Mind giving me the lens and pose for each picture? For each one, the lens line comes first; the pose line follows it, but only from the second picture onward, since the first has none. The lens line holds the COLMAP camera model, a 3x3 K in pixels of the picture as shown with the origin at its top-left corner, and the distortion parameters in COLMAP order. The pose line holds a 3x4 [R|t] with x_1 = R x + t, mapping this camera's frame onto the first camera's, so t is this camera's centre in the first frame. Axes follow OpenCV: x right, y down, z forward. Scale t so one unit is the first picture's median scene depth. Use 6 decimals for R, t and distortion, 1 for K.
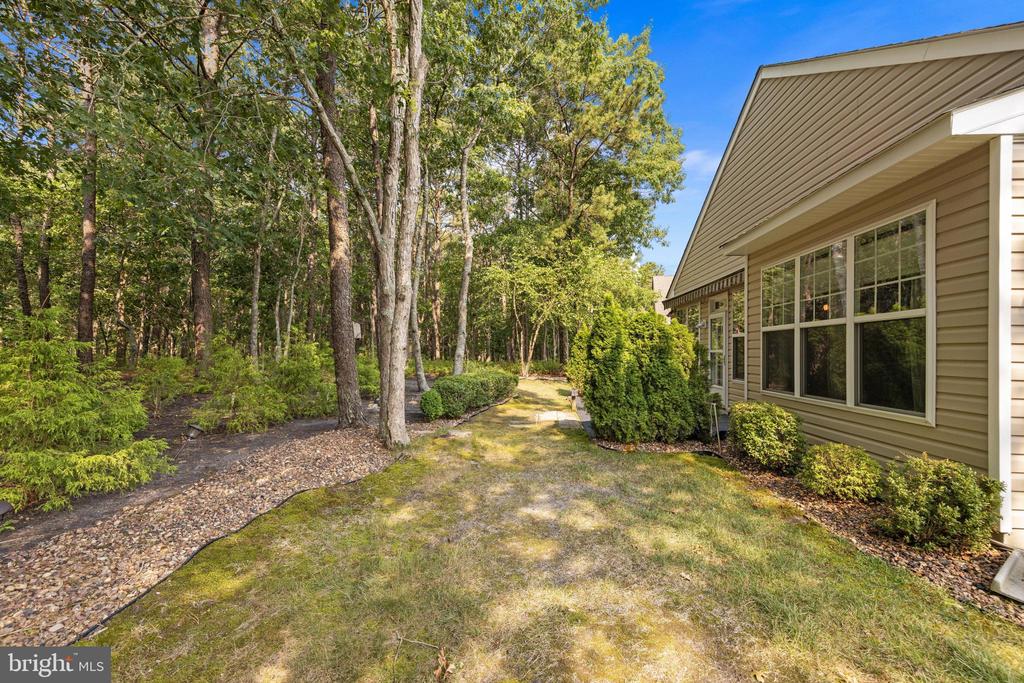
lens RADIAL K [[425.1, 0, 513.8], [0, 425.1, 347.2], [0, 0, 1]] dist [0.003661, -0.000519]
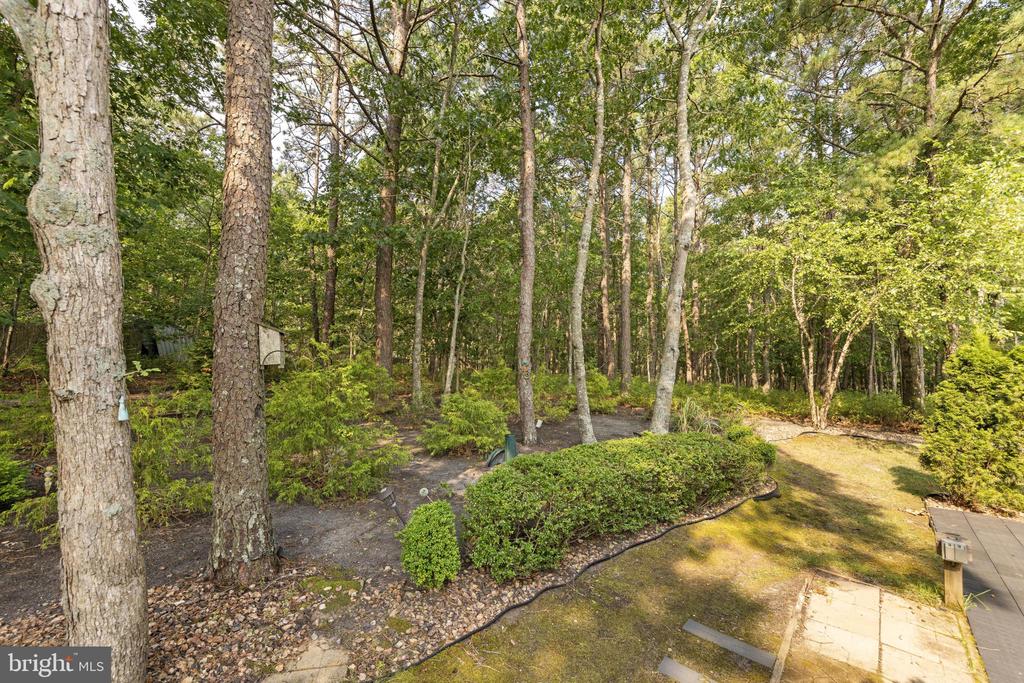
lens RADIAL K [[425.1, 0, 516.2], [0, 425.1, 345.8], [0, 0, 1]] dist [0.003661, -0.000519]
pose [[0.805902, 0.002740, -0.592043, 0.133092], [-0.023926, 0.999323, -0.027943, -0.045219], [0.591565, 0.036685, 0.805422, 1.073338]]
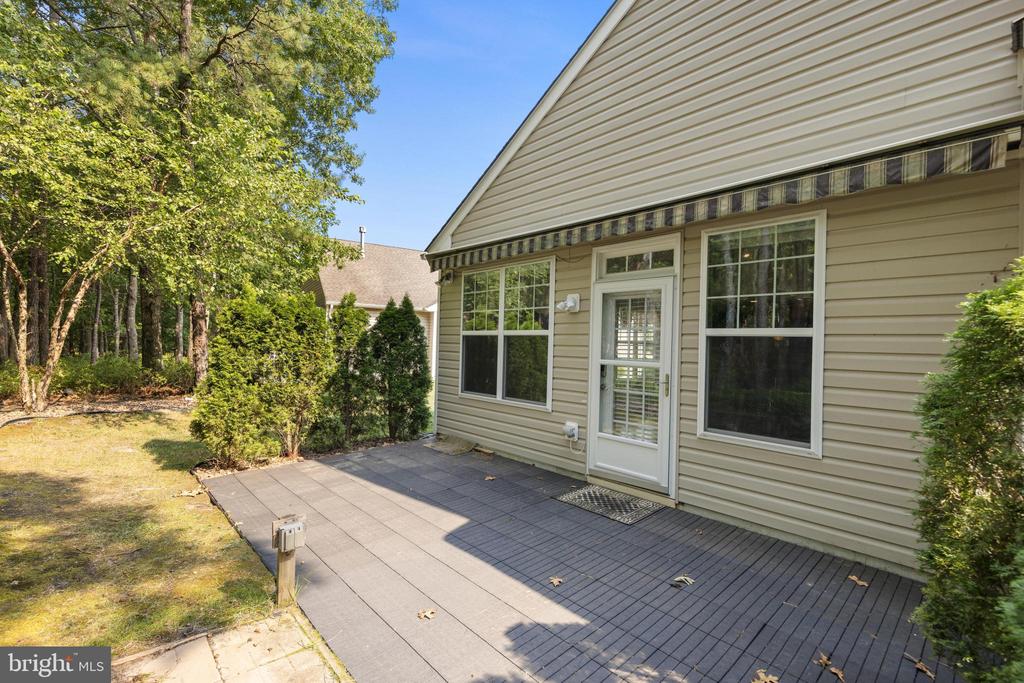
lens RADIAL K [[453.4, 0, 522.1], [0, 453.4, 341.2], [0, 0, 1]] dist [0.000361, -0.001081]
pose [[0.669279, 0.015700, 0.742845, 0.061279], [-0.027115, 0.999627, 0.003302, -0.022651], [-0.742516, -0.022352, 0.669455, 1.385801]]
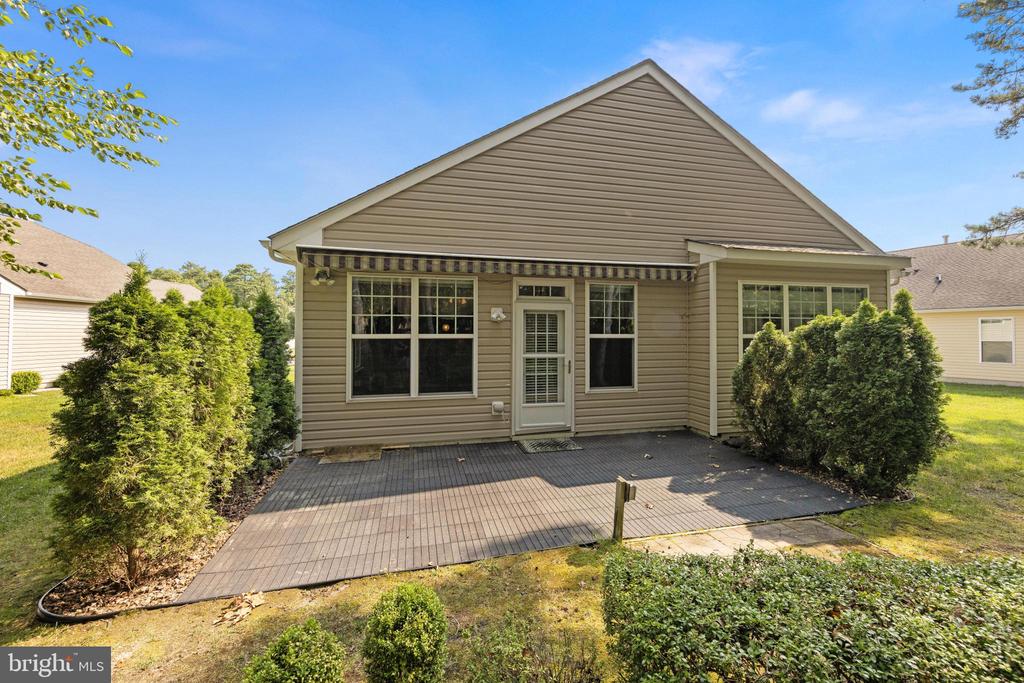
lens RADIAL K [[409.8, 0, 522.3], [0, 409.8, 332.4], [0, 0, 1]] dist [0.008077, 0.000319]
pose [[-0.307572, -0.001128, 0.951524, -0.326676], [-0.010968, 0.999937, -0.002360, -0.051048], [-0.951462, -0.011162, -0.307565, 2.293321]]
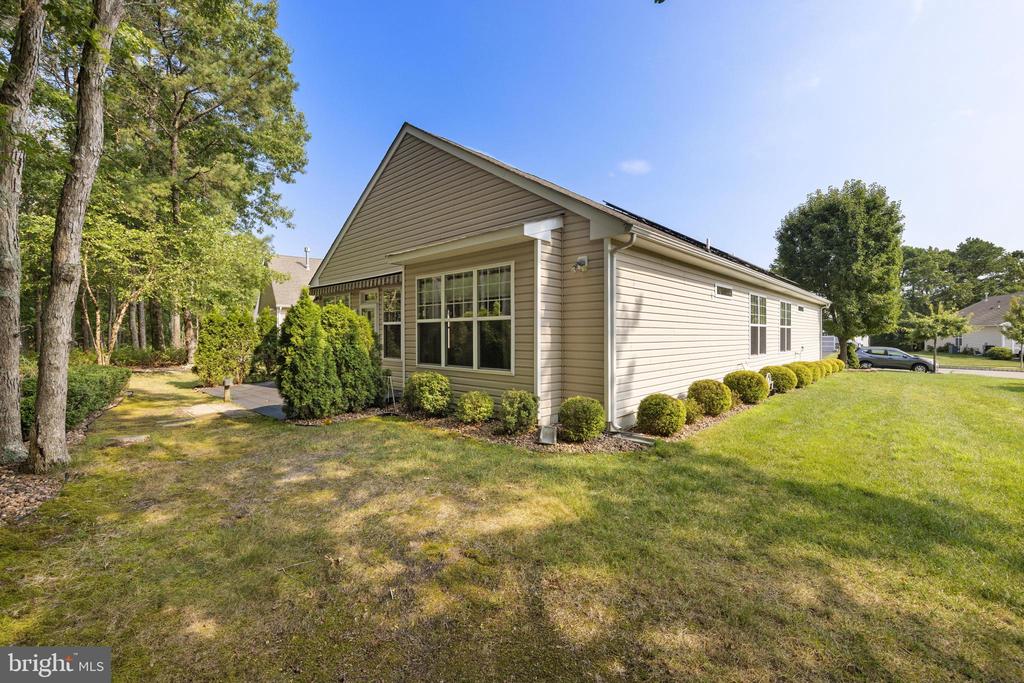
lens RADIAL K [[425.1, 0, 523.1], [0, 425.1, 334.3], [0, 0, 1]] dist [0.003661, -0.000519]
pose [[0.618721, -0.012374, 0.785513, -0.365716], [-0.000390, 0.999871, 0.016058, -0.025240], [-0.785611, -0.010241, 0.618637, -0.171796]]
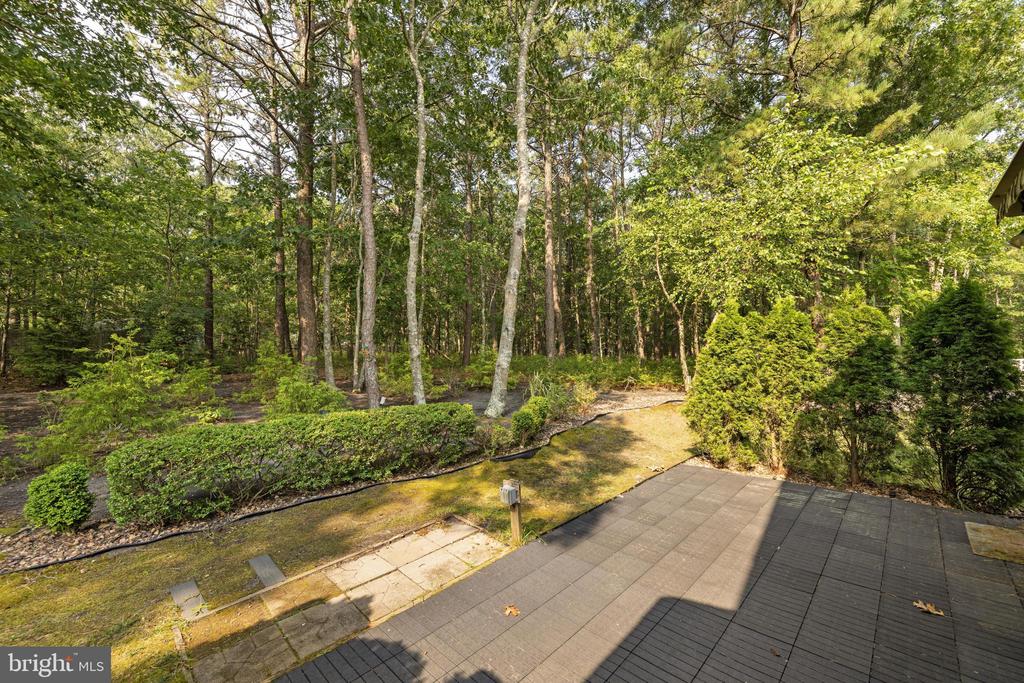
lens RADIAL K [[409.8, 0, 515.2], [0, 409.8, 342.8], [0, 0, 1]] dist [0.008077, 0.000319]
pose [[0.764948, -0.014934, -0.643919, 0.710133], [0.020011, 0.999800, 0.000584, -0.034924], [0.643781, -0.013333, 0.765094, 1.427007]]
